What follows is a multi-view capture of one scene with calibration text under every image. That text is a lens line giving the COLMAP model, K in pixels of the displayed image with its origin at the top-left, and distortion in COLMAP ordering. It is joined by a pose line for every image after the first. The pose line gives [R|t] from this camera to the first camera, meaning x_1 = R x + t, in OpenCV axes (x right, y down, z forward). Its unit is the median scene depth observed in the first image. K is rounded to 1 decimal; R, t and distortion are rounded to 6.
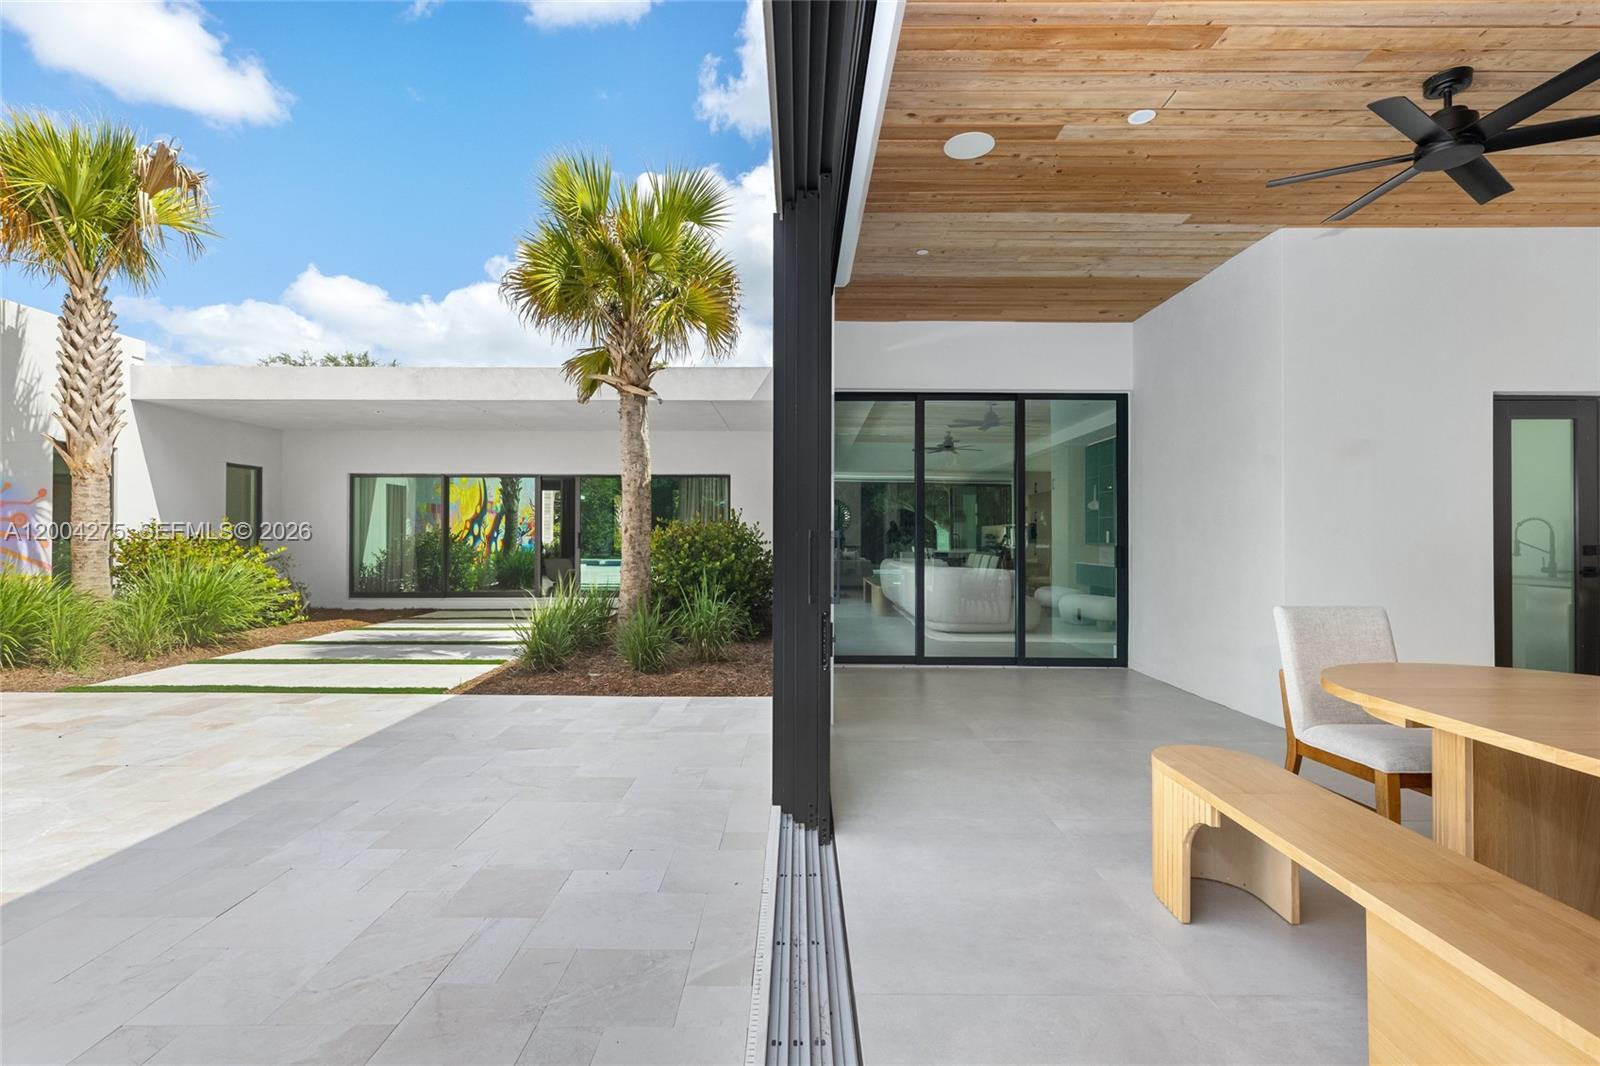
lens RADIAL K [[736.7, 0, 804.2], [0, 736.7, 526.0], [0, 0, 1]] dist [0.011862, -0.000860]
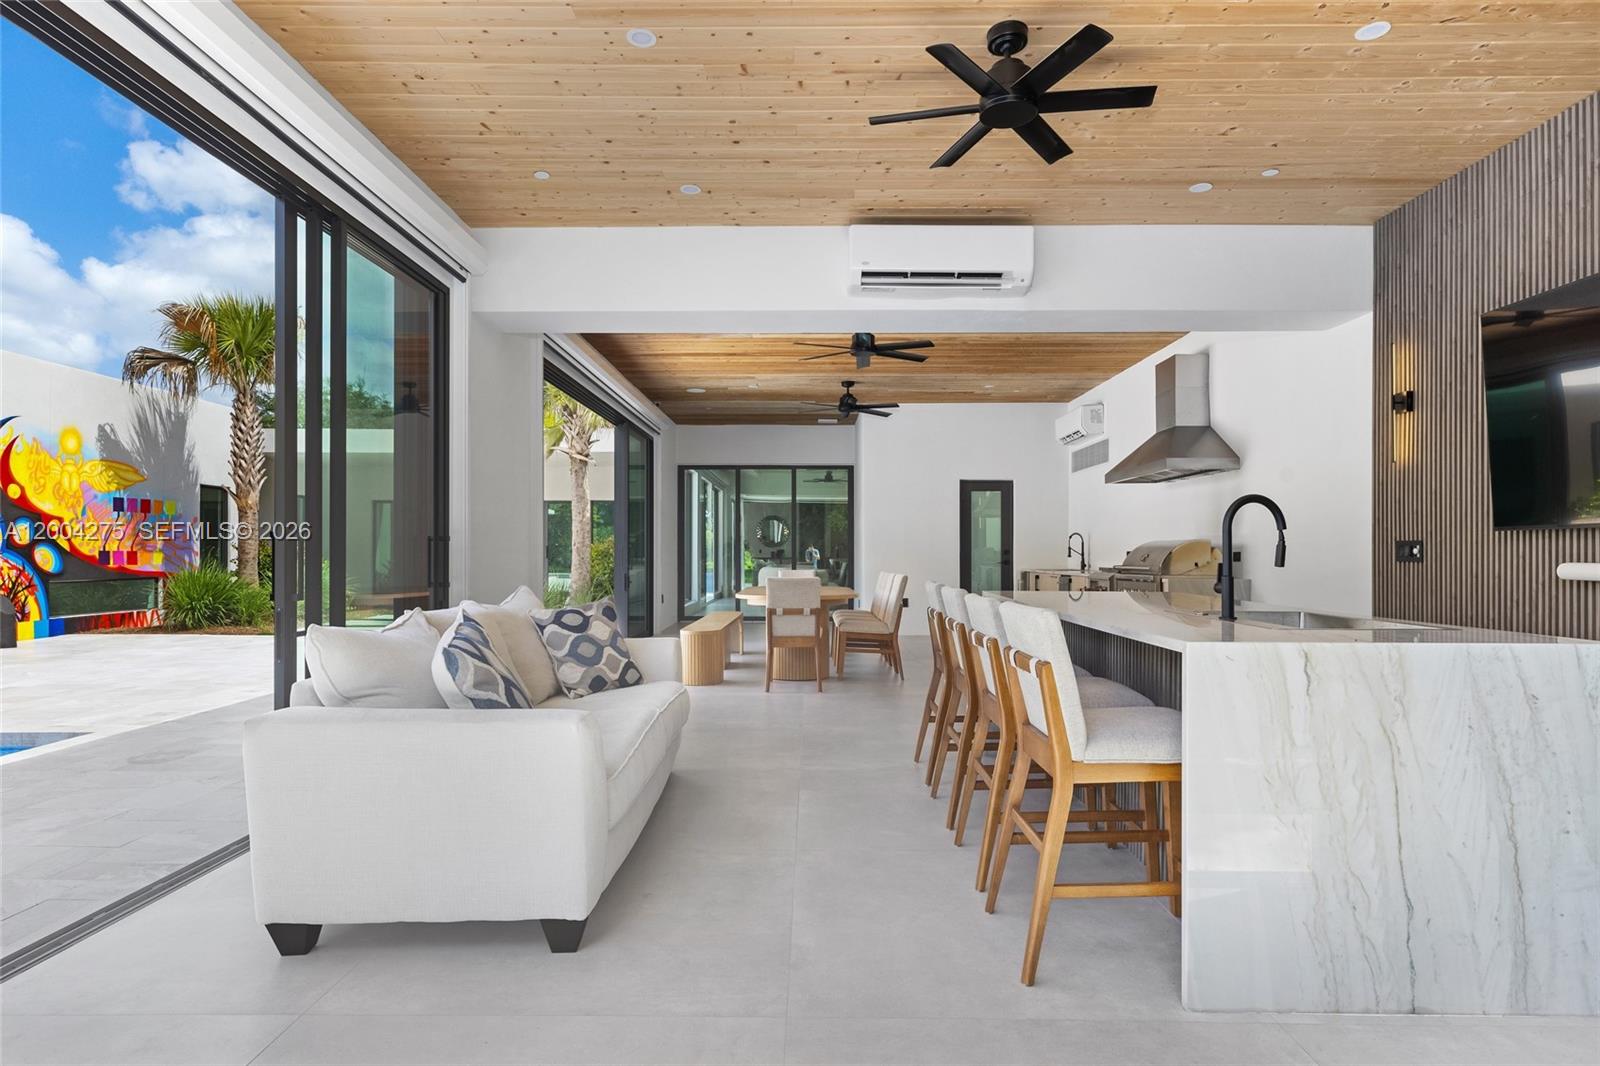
lens RADIAL K [[872.6, 0, 797.7], [0, 872.6, 544.4], [0, 0, 1]] dist [-0.003764, -0.000236]
pose [[0.999362, -0.003864, -0.035517, 0.302010], [0.004218, 0.999942, 0.009893, -0.008663], [0.035477, -0.010037, 0.999320, -0.861579]]
